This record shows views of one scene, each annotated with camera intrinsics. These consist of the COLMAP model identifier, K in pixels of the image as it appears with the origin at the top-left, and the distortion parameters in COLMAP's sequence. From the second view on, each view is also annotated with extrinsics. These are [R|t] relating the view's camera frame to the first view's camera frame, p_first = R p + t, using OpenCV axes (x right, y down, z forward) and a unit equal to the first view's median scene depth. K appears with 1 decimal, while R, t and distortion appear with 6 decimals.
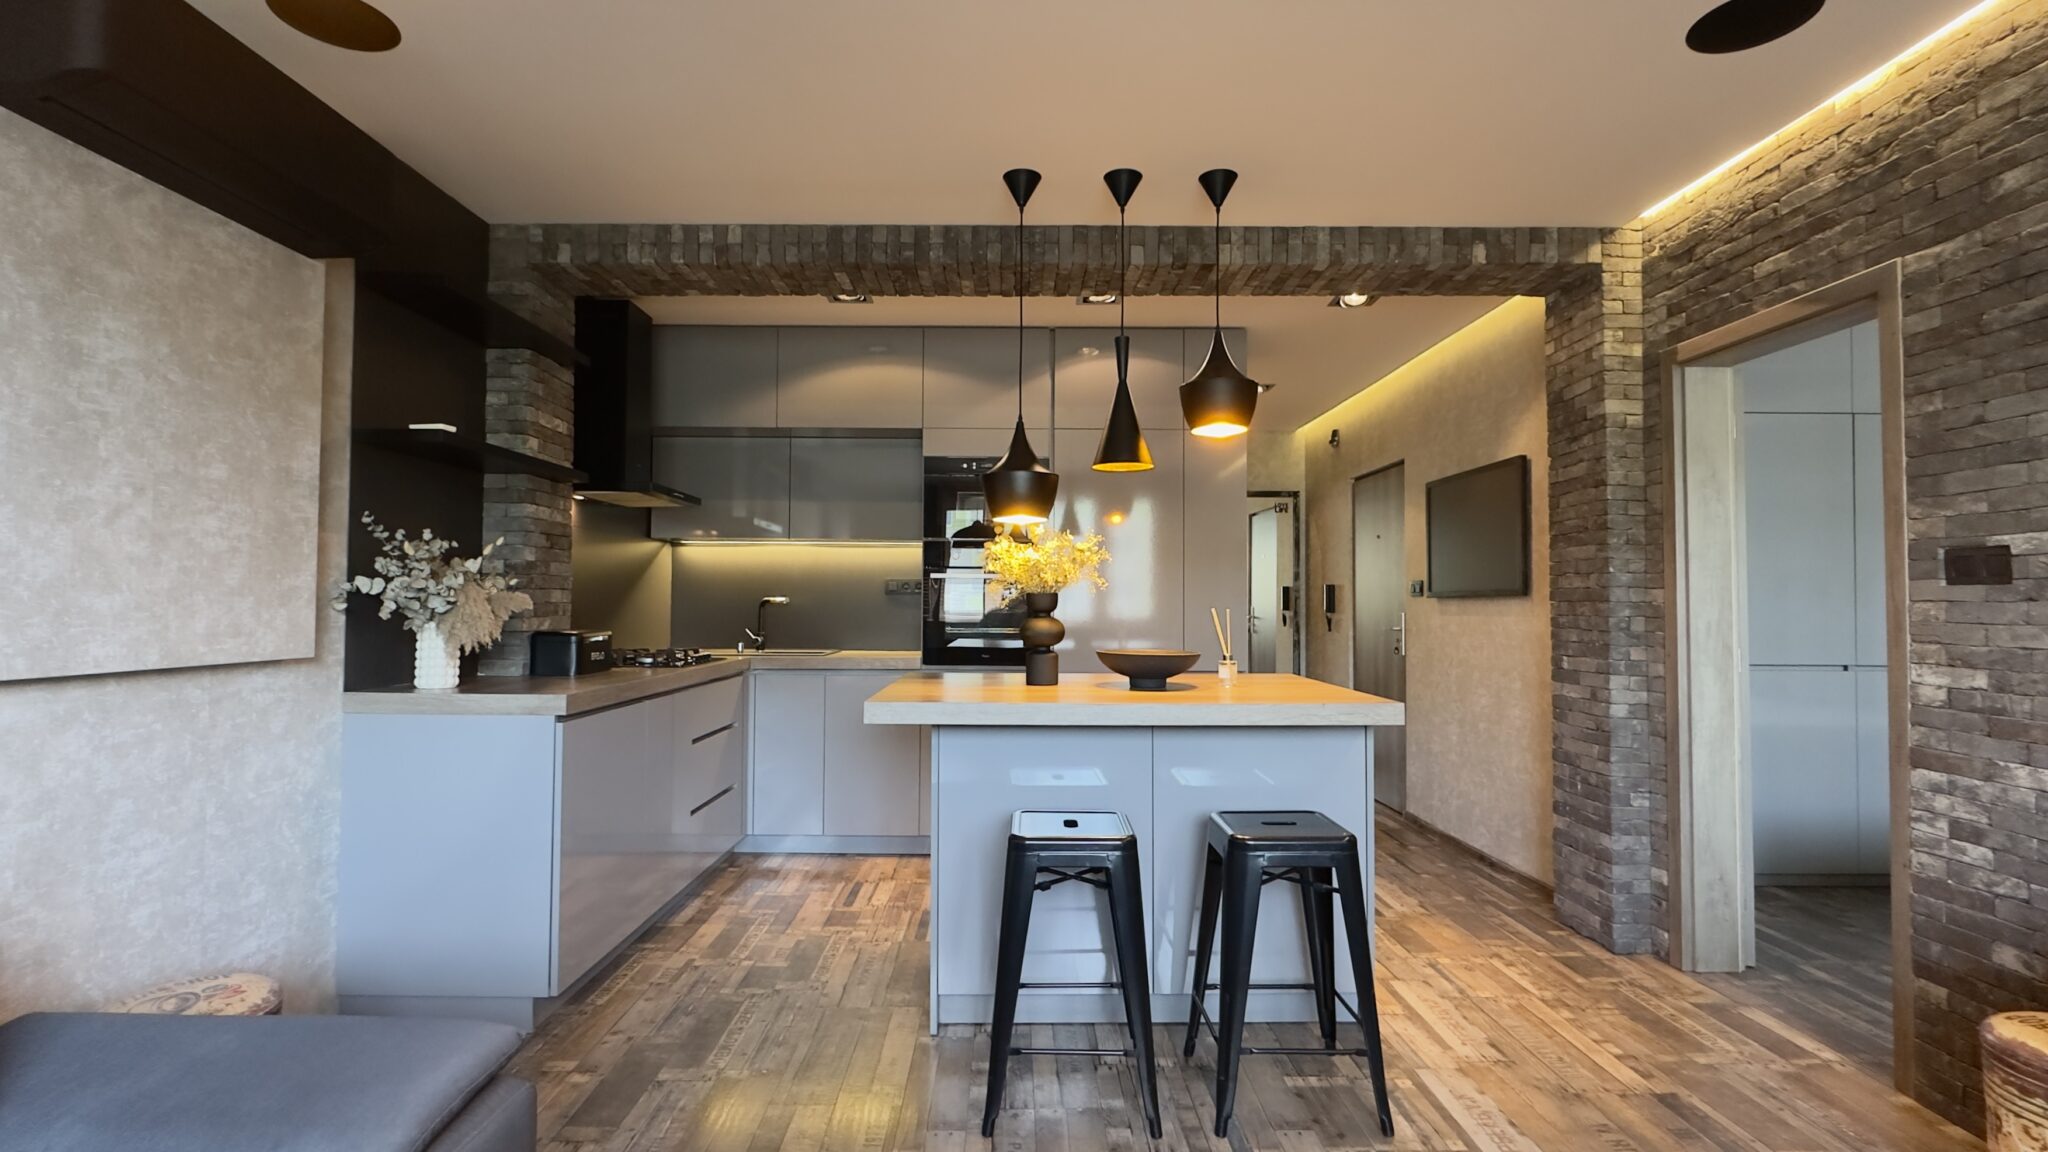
lens RADIAL K [[920.6, 0, 1021.2], [0, 920.6, 577.1], [0, 0, 1]] dist [-0.001916, -0.000106]
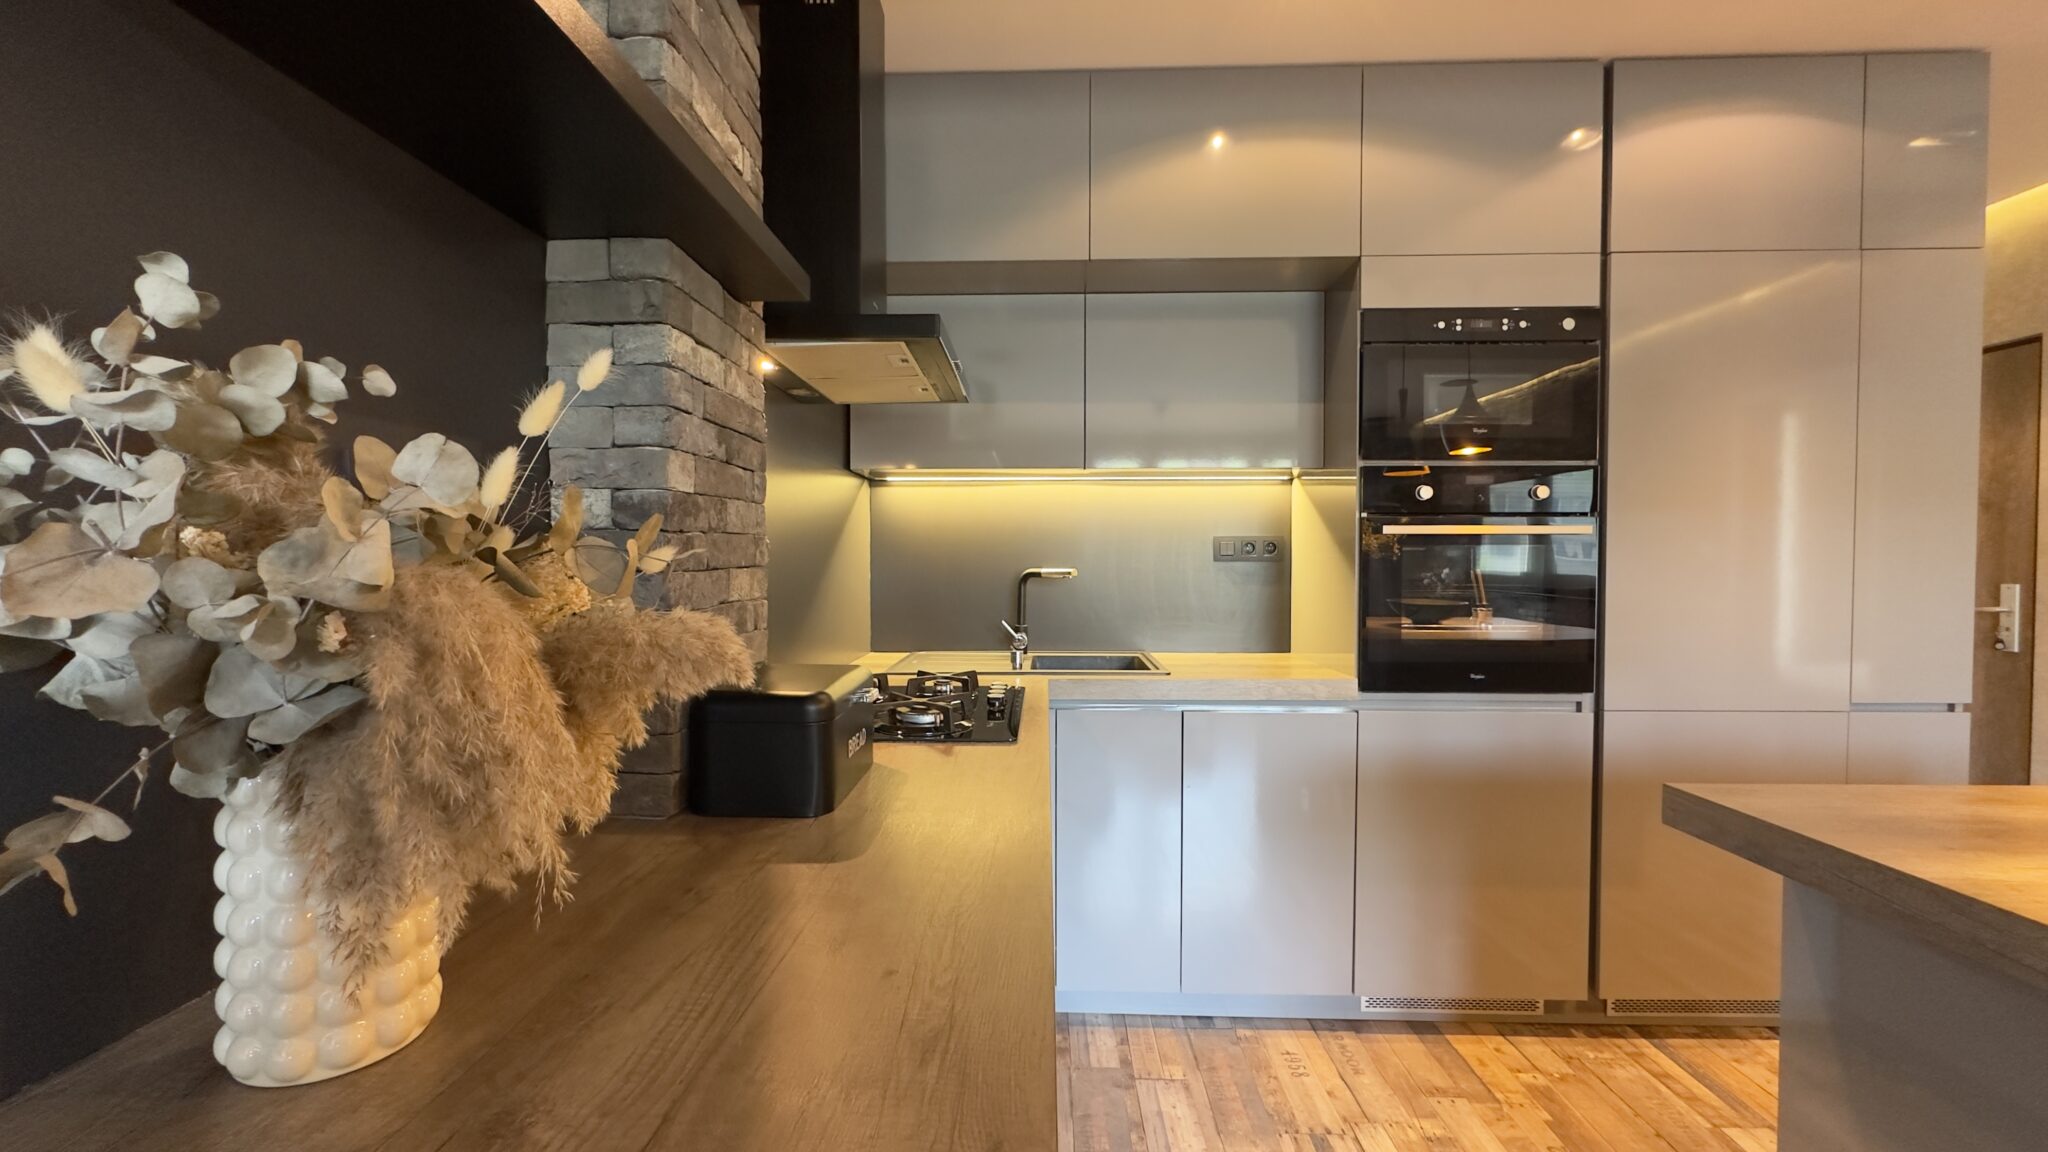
lens RADIAL K [[815.1, 0, 1023.2], [0, 815.1, 574.1], [0, 0, 1]] dist [0.001984, 0.000129]
pose [[0.999179, -0.005944, -0.040075, -0.393586], [0.007910, 0.998764, 0.049067, -0.000450], [0.039734, -0.049343, 0.997991, 0.695186]]
